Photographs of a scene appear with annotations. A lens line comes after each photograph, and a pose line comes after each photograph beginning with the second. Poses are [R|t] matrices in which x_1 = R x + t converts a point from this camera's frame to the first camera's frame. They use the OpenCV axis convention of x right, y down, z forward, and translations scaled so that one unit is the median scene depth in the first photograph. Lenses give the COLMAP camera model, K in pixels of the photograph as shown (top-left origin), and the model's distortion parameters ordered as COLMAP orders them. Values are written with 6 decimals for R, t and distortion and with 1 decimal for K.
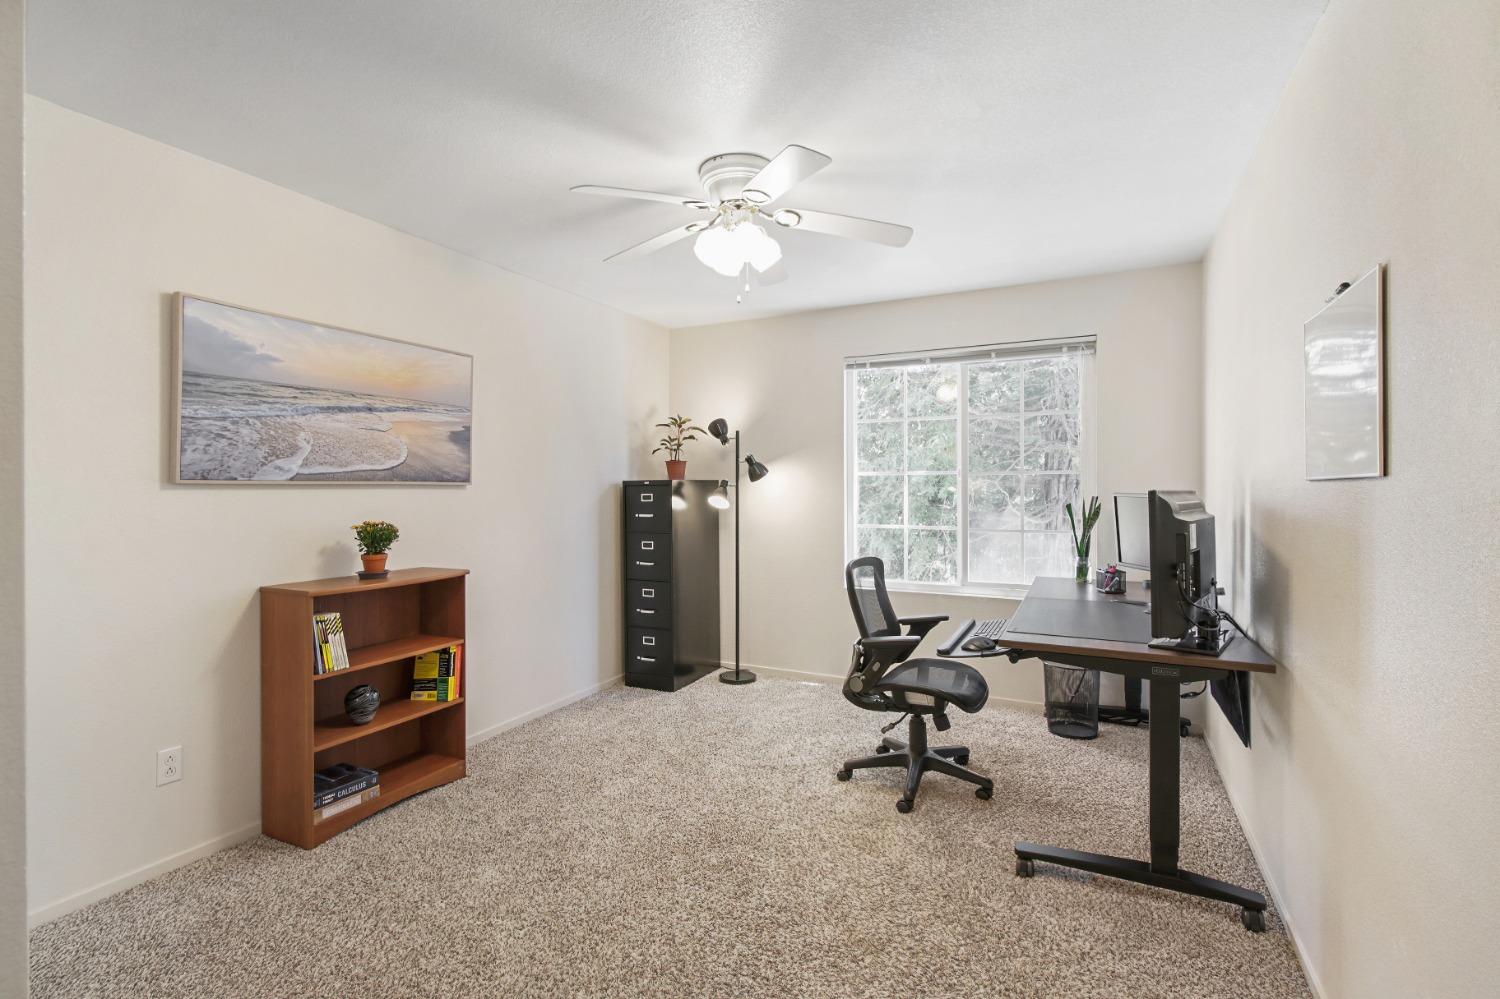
lens RADIAL K [[709.6, 0, 750.0], [0, 709.6, 499.5], [0, 0, 1]] dist [0.021193, -0.015715]
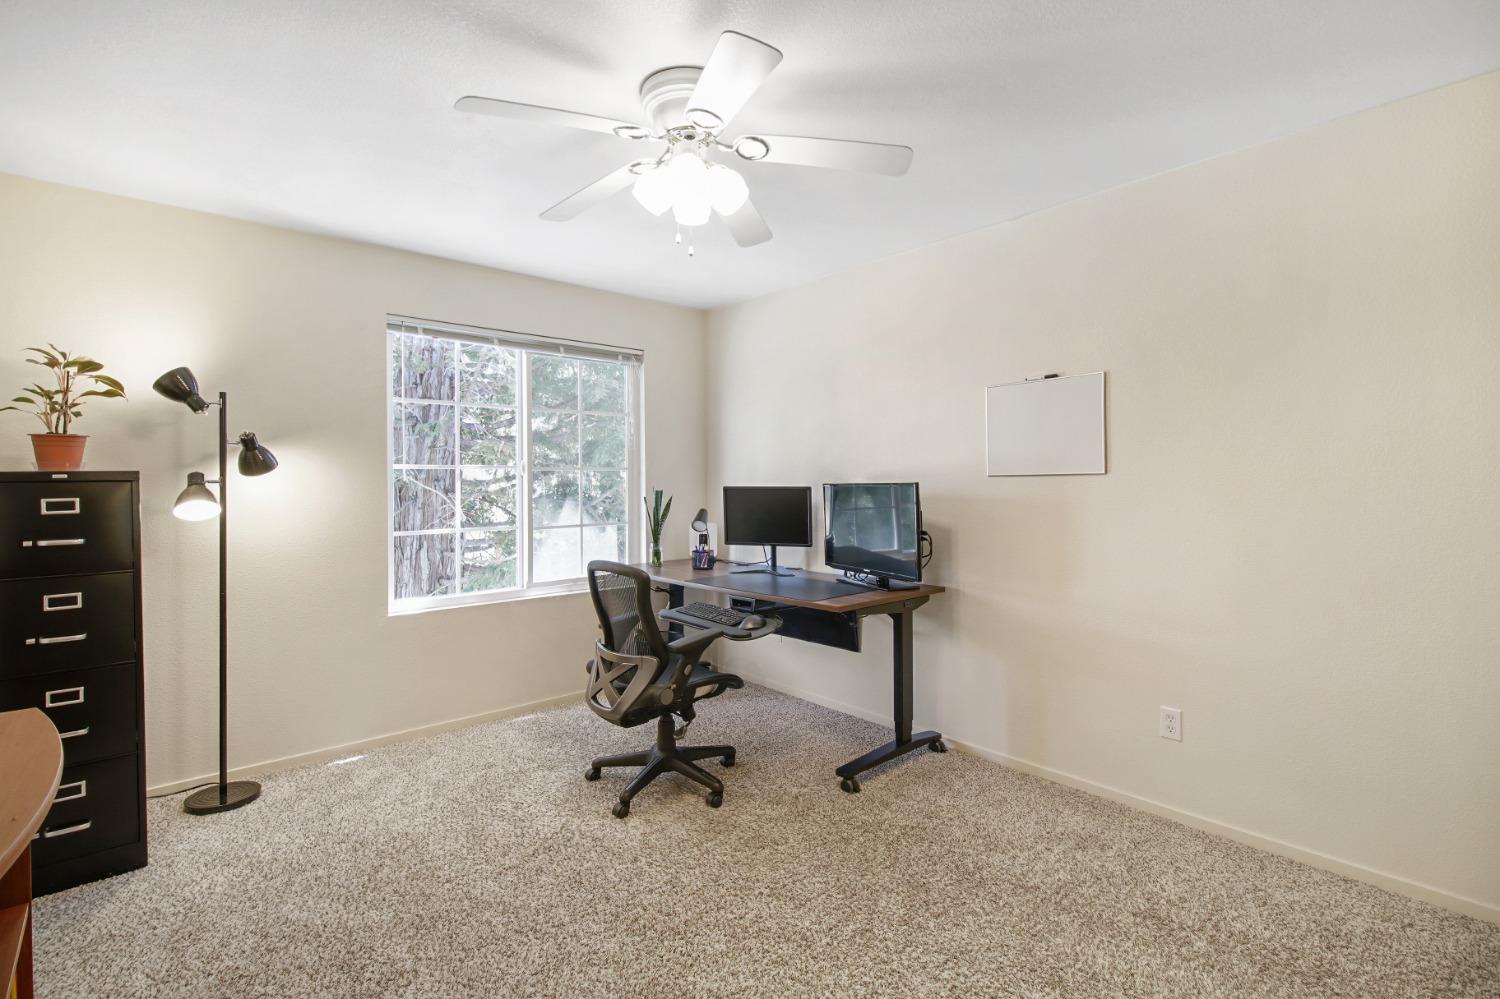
lens RADIAL K [[697.4, 0, 745.2], [0, 697.4, 481.1], [0, 0, 1]] dist [0.003483, -0.014342]
pose [[0.358058, -0.000332, 0.933699, -0.457912], [0.022390, 0.999715, -0.008230, -0.005744], [-0.933431, 0.023852, 0.357963, 0.403951]]
